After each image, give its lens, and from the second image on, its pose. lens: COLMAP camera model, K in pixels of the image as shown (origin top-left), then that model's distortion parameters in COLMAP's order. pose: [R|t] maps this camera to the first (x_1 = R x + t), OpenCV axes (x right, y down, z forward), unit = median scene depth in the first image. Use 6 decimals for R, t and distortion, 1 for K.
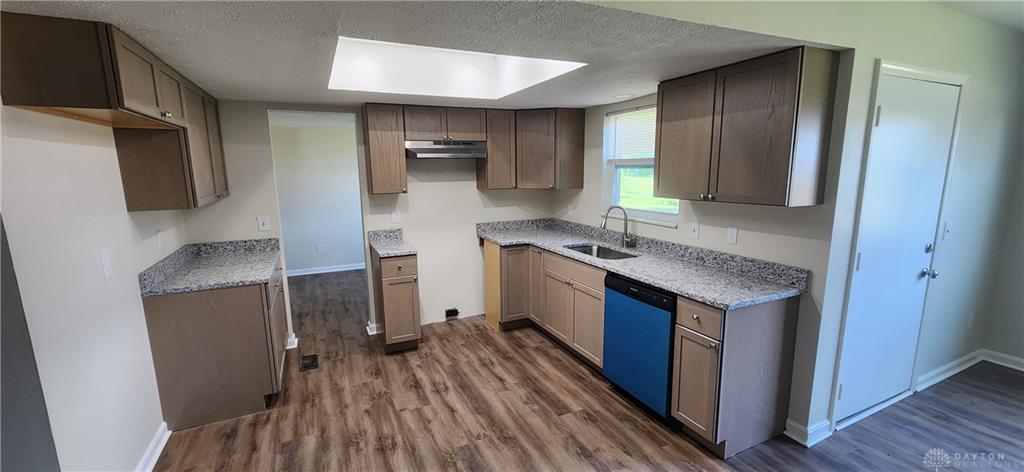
lens RADIAL K [[418.3, 0, 516.1], [0, 418.3, 242.7], [0, 0, 1]] dist [0.000300, -0.000107]
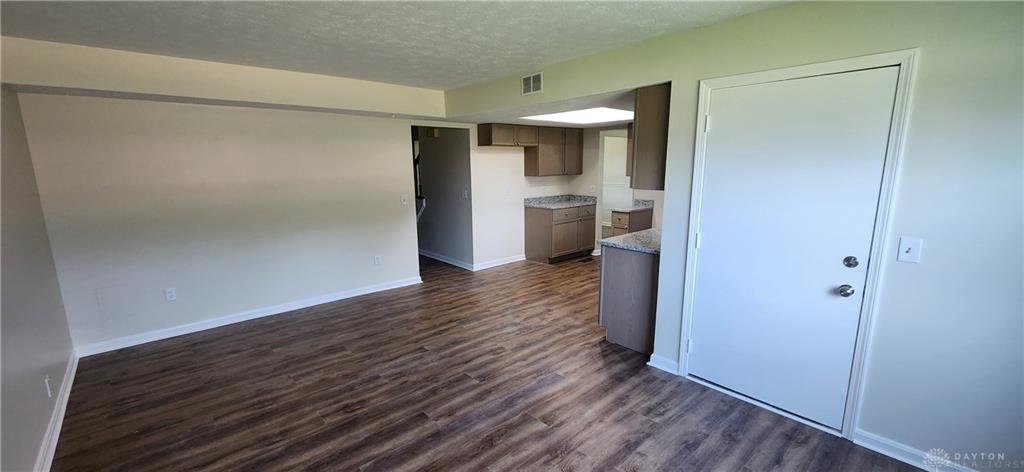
lens RADIAL K [[418.3, 0, 516.1], [0, 418.3, 242.7], [0, 0, 1]] dist [0.000300, -0.000107]
pose [[0.285771, 0.191383, -0.938993, 1.436089], [-0.164469, 0.975111, 0.148690, -0.035293], [0.944079, 0.111944, 0.310135, 0.082145]]
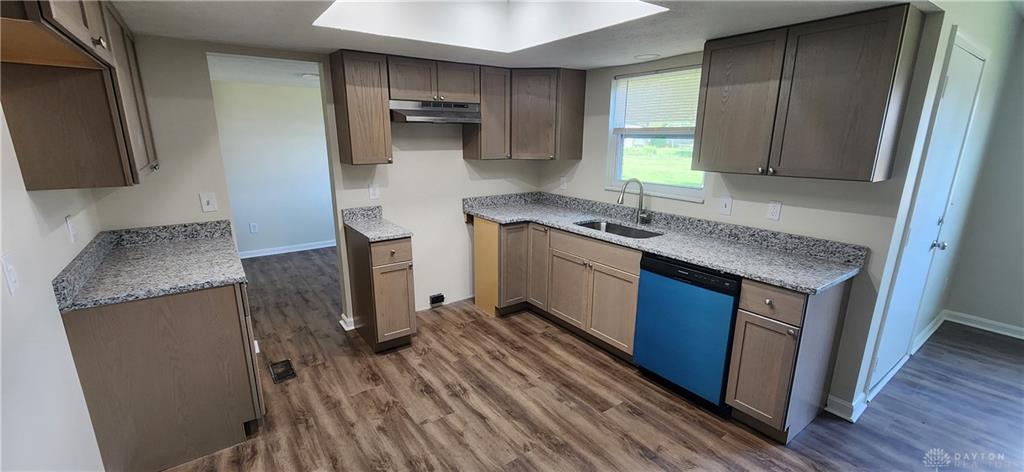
lens RADIAL K [[418.6, 0, 514.4], [0, 418.6, 244.7], [0, 0, 1]] dist [-0.000295, -0.000203]
pose [[0.984237, -0.028190, 0.174592, -0.212188], [0.015011, 0.996968, 0.076350, -0.020993], [-0.176215, -0.072525, 0.981676, 0.147920]]
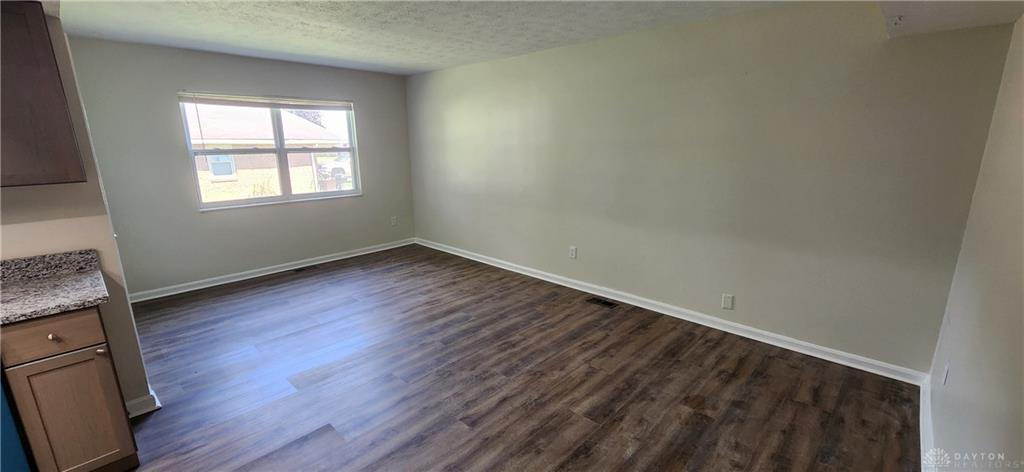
lens RADIAL K [[418.3, 0, 516.1], [0, 418.3, 242.7], [0, 0, 1]] dist [0.000300, -0.000107]
pose [[-0.365660, -0.209065, 0.906964, -0.403395], [0.175234, 0.941557, 0.287687, -0.041960], [-0.914104, 0.264126, -0.307655, 0.310761]]
